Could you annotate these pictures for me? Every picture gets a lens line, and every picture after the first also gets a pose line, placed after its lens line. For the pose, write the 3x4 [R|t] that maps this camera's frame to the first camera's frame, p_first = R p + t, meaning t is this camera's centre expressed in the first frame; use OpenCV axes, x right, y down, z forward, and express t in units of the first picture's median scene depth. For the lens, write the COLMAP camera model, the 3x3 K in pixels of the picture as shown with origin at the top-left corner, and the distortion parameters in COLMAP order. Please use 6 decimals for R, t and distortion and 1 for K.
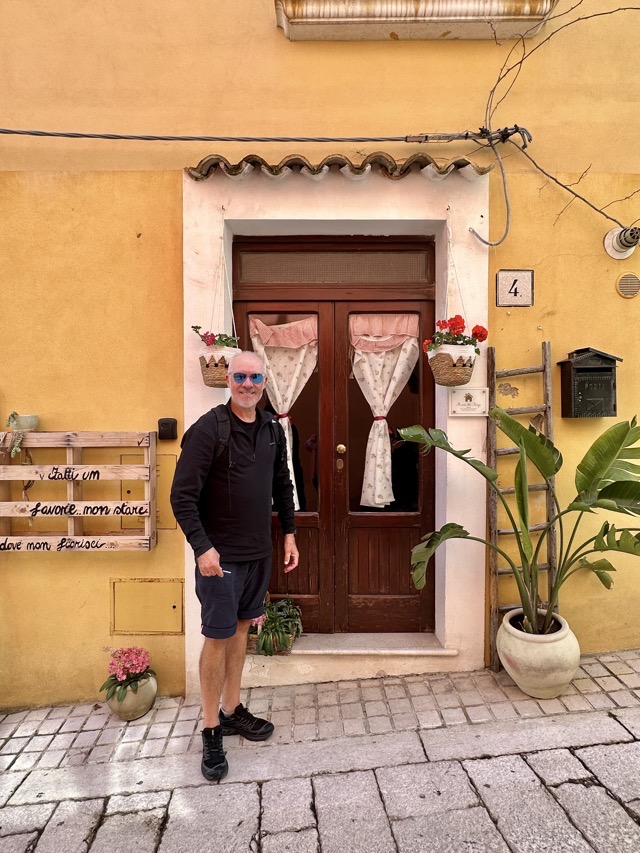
lens RADIAL K [[498.9, 0, 321.9], [0, 498.9, 423.7], [0, 0, 1]] dist [-0.001738, -0.000017]
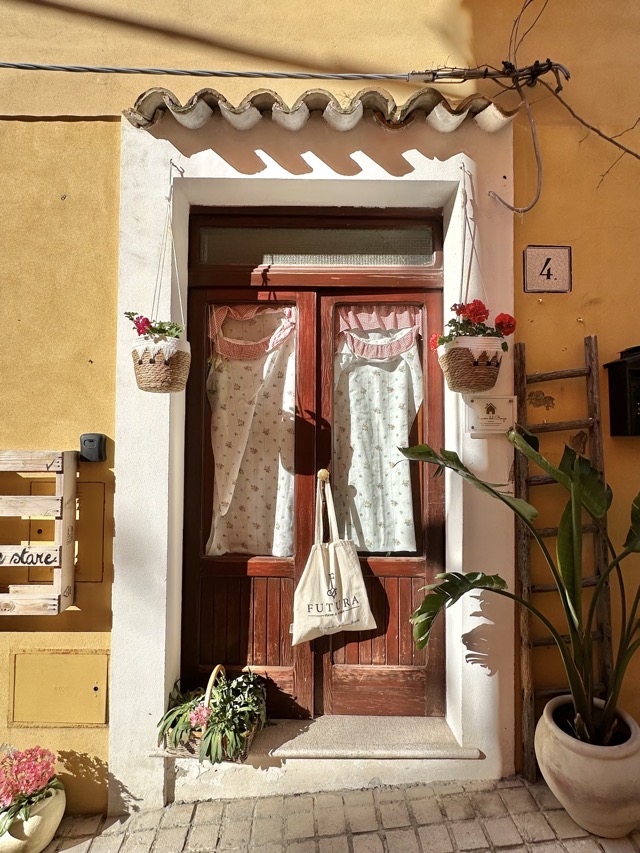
lens RADIAL K [[469.8, 0, 320.7], [0, 469.8, 423.4], [0, 0, 1]] dist [-0.006129, -0.000021]
pose [[0.999914, 0.006792, 0.011223, 0.027704], [-0.006287, 0.998994, -0.044406, 0.003282], [-0.011513, 0.044332, 0.998951, 0.292681]]
